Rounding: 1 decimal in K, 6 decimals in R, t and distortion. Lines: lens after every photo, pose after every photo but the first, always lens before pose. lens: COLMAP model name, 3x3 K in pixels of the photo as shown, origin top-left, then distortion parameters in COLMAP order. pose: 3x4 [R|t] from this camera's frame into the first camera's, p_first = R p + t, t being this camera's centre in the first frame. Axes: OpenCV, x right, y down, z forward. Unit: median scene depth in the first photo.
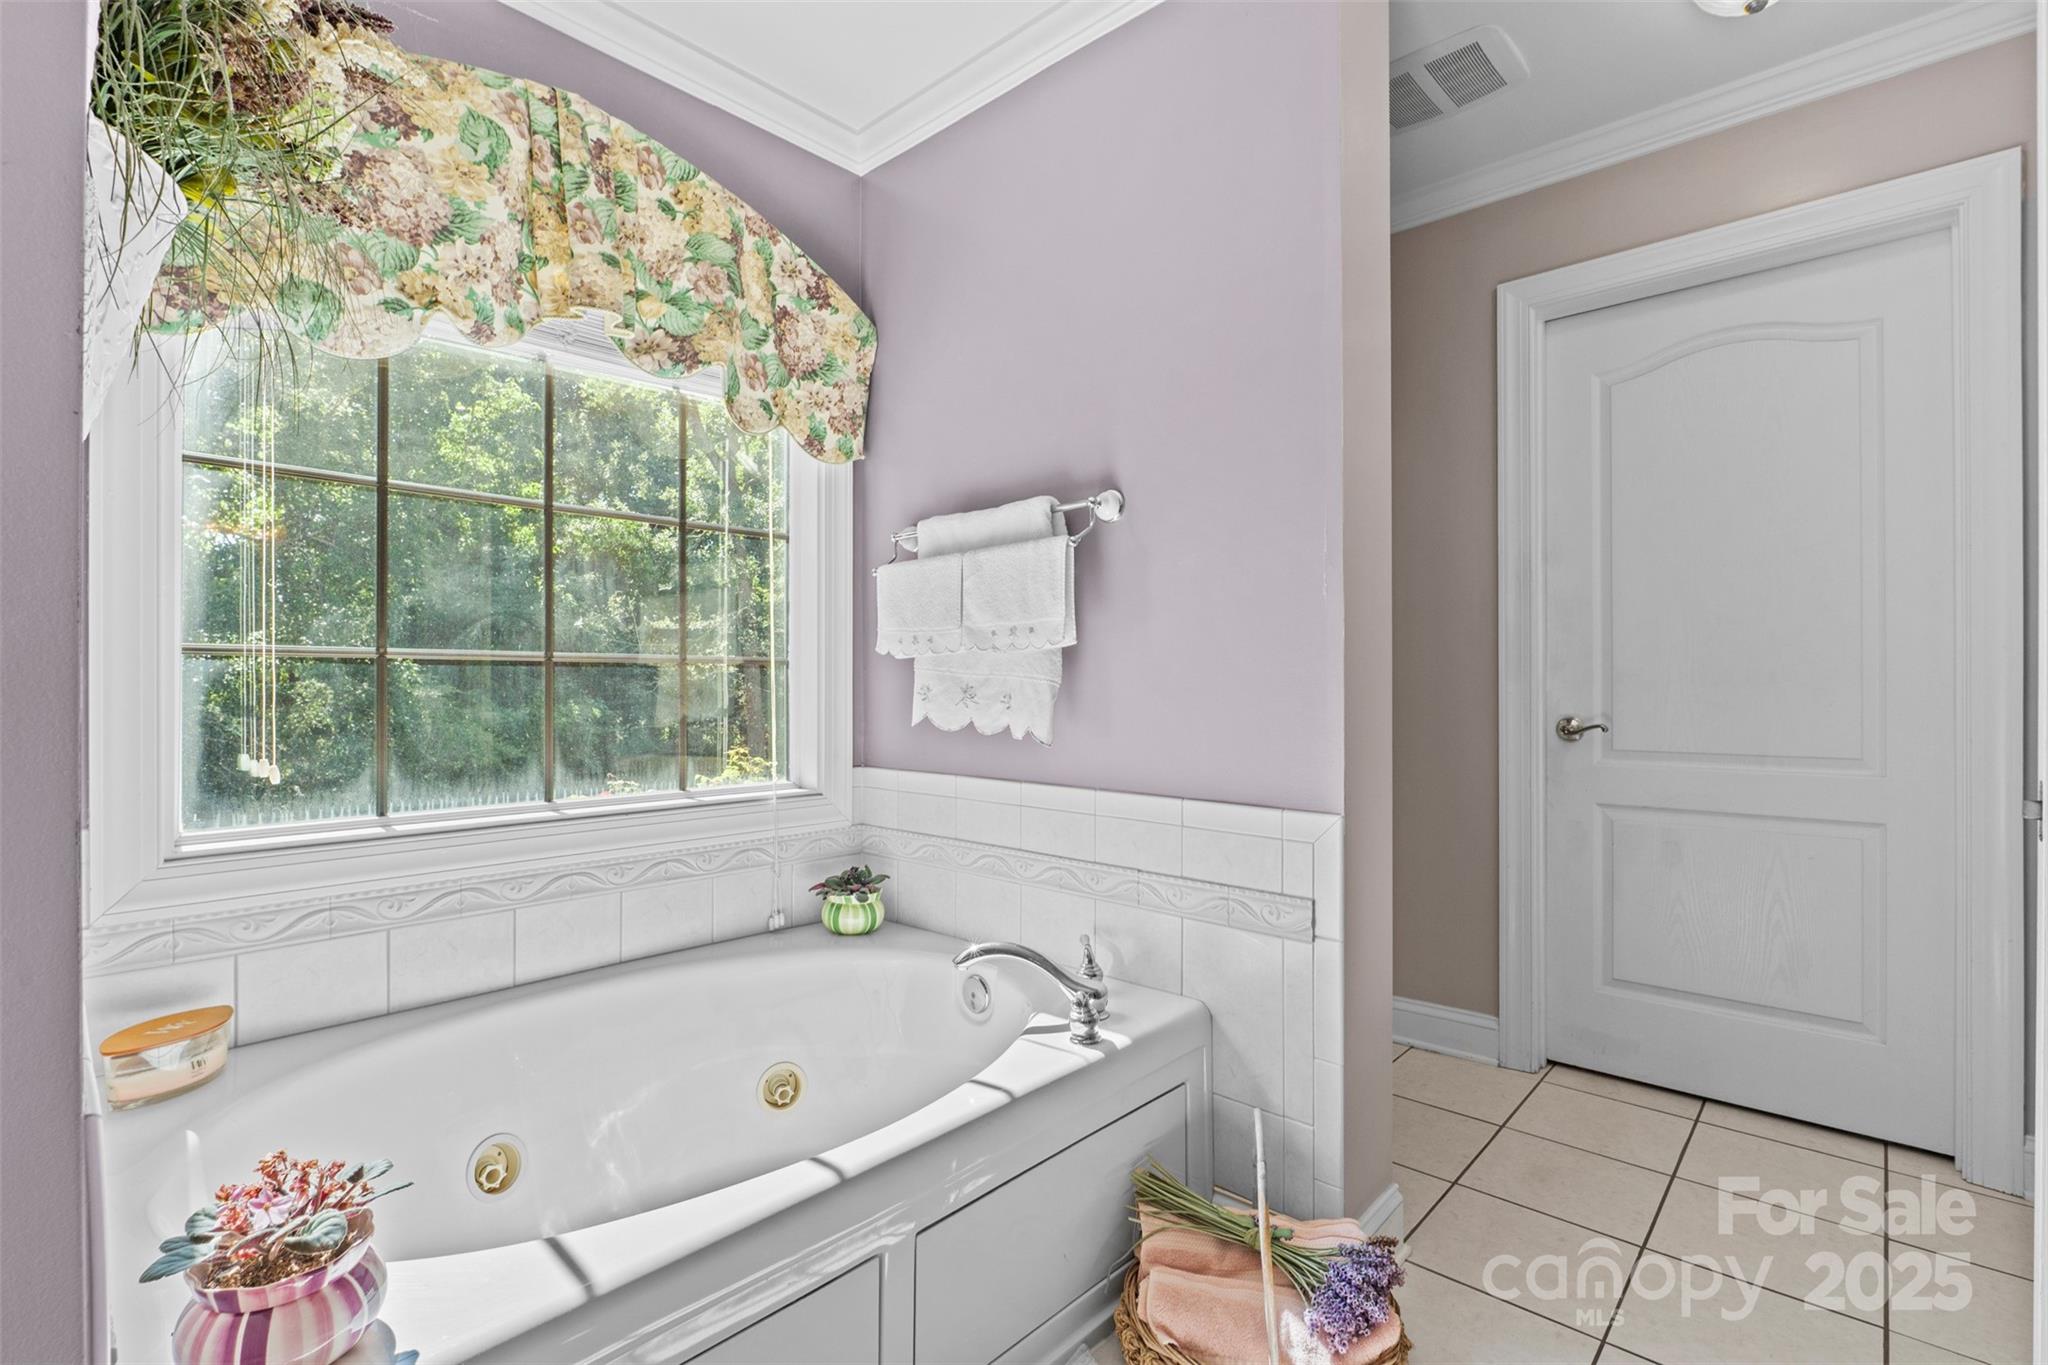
lens RADIAL K [[942.3, 0, 1019.7], [0, 942.3, 681.1], [0, 0, 1]] dist [-0.007937, 0.000731]
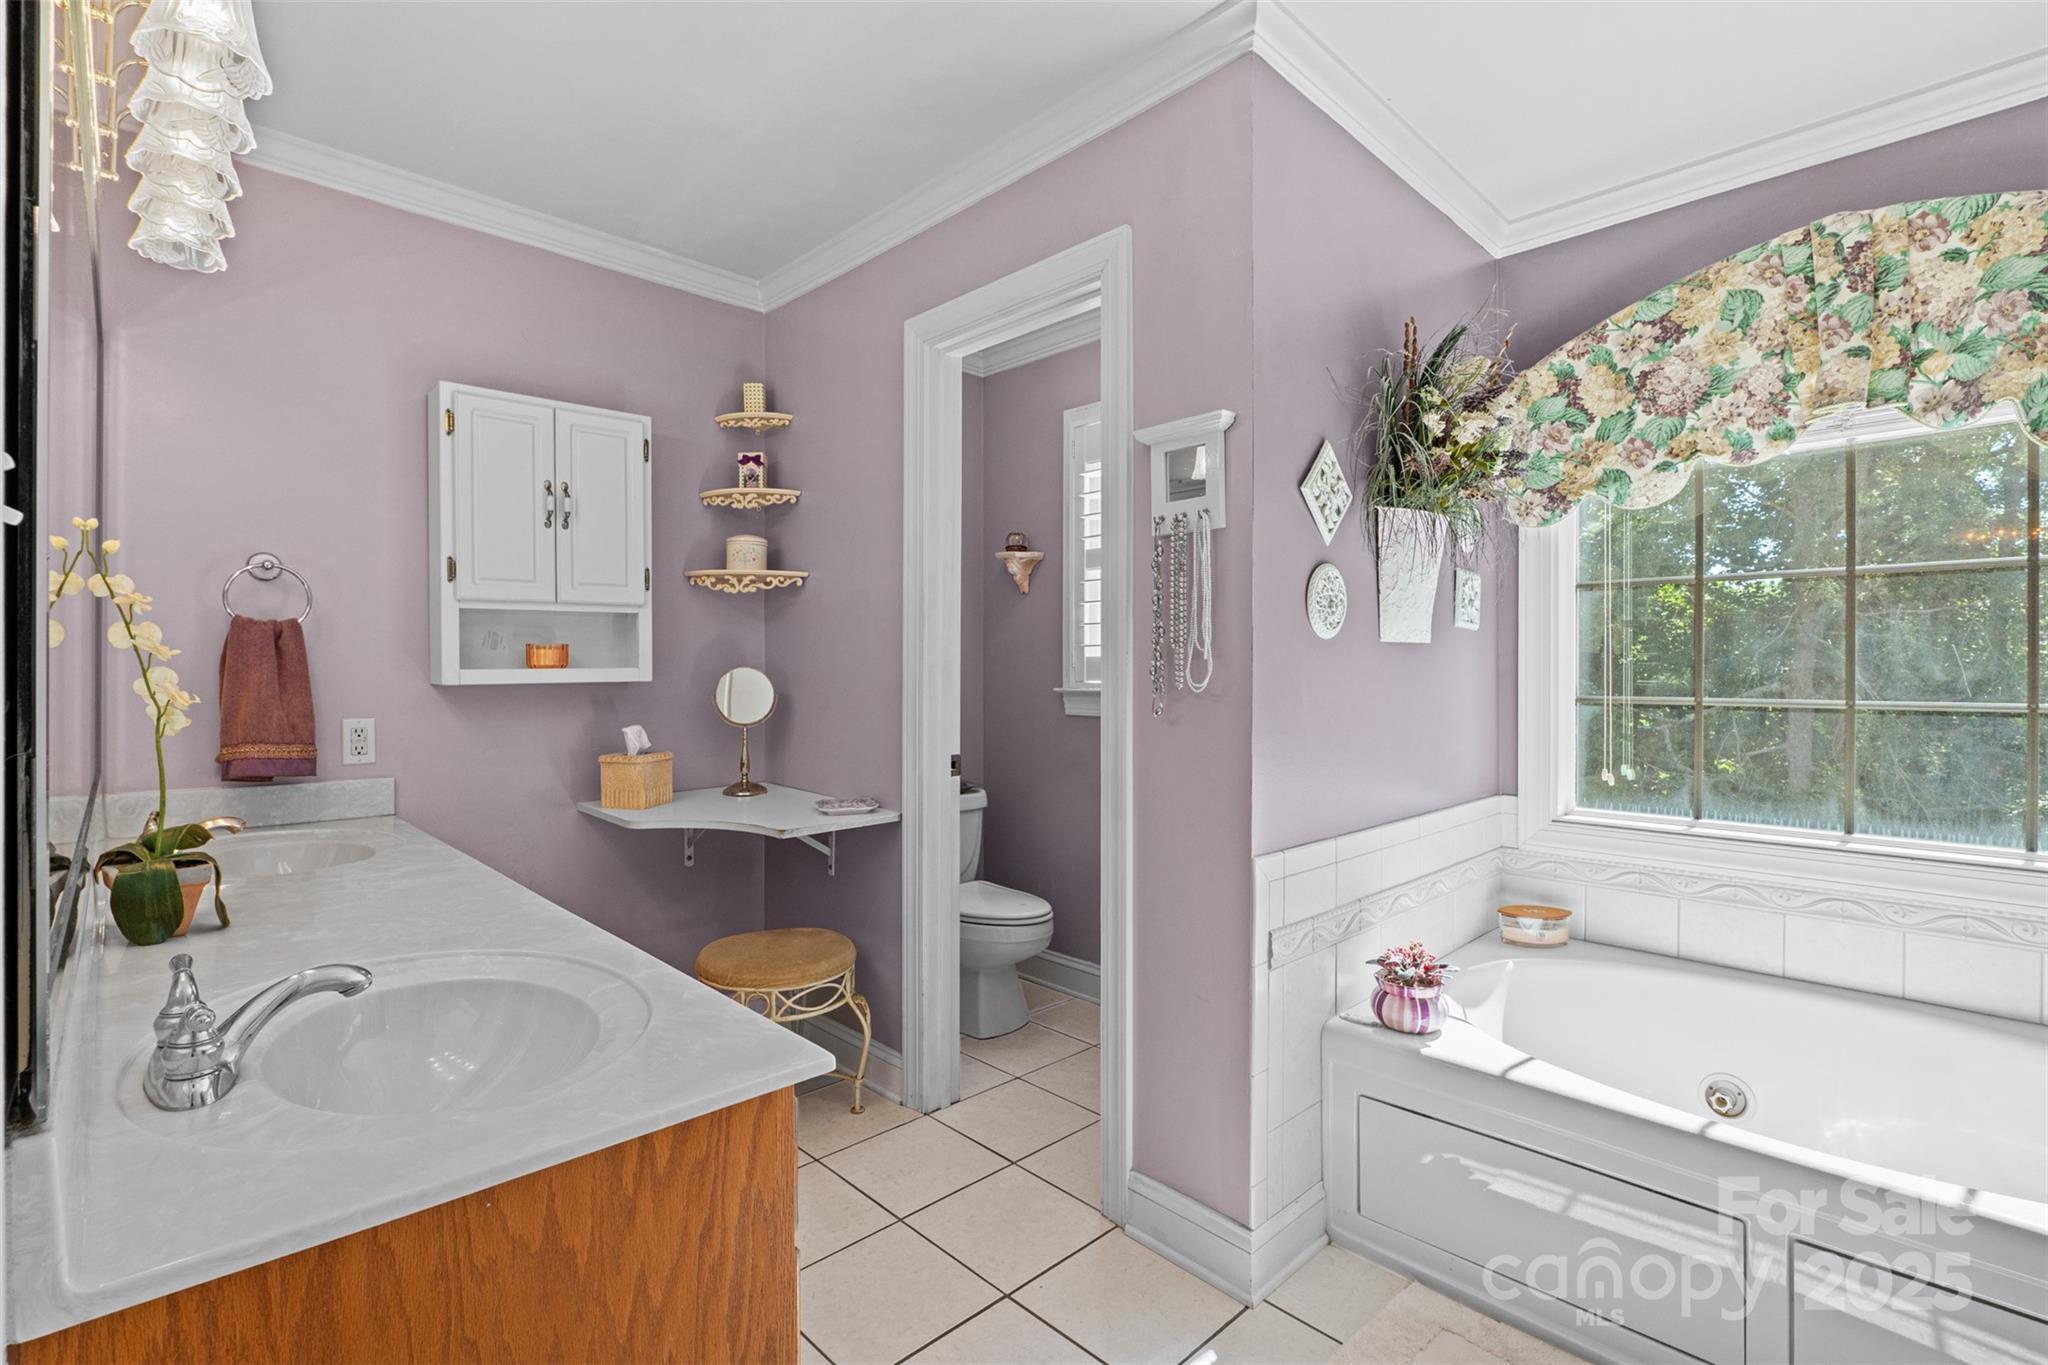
lens RADIAL K [[942.3, 0, 1023.0], [0, 942.3, 675.0], [0, 0, 1]] dist [-0.007937, 0.000731]
pose [[-0.063472, 0.003406, -0.997978, 0.742368], [0.002119, 0.999992, 0.003278, -0.074113], [0.997981, -0.001907, -0.063478, 0.089420]]
